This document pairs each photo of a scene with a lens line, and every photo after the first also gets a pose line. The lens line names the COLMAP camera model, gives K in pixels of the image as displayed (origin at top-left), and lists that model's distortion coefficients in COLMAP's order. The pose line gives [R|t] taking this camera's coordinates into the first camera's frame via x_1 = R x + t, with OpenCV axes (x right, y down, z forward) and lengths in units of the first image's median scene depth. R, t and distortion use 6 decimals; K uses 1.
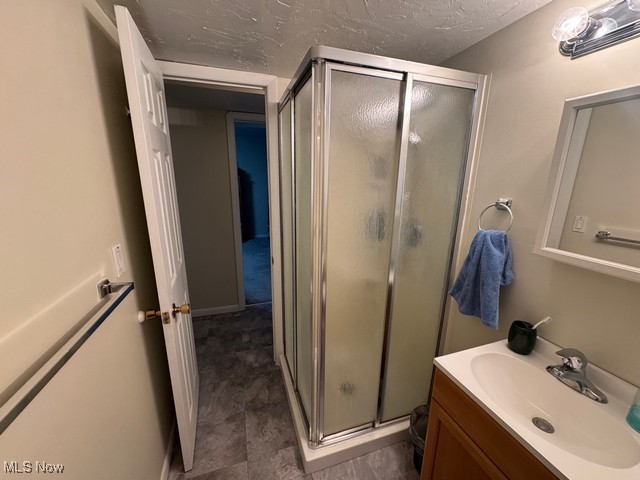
lens RADIAL K [[254.8, 0, 319.3], [0, 254.8, 239.7], [0, 0, 1]] dist [0.001645, 0.000173]
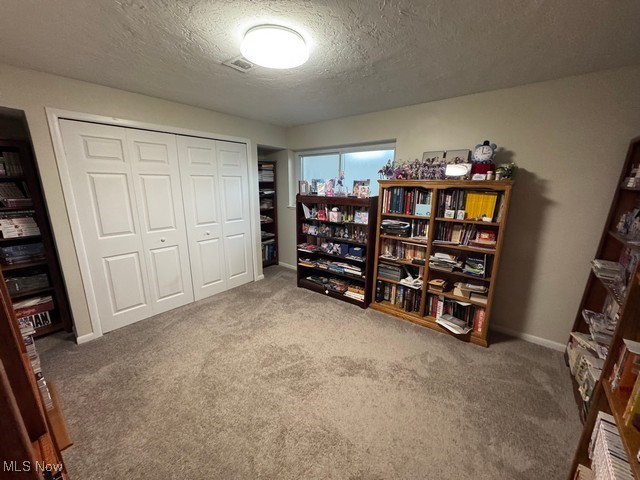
lens RADIAL K [[254.8, 0, 320.2], [0, 254.8, 242.1], [0, 0, 1]] dist [0.001645, 0.000173]
pose [[0.558837, 0.174516, -0.810707, -0.136904], [-0.194110, 0.977975, 0.076718, -0.132214], [0.806240, 0.114494, 0.580404, 0.518519]]
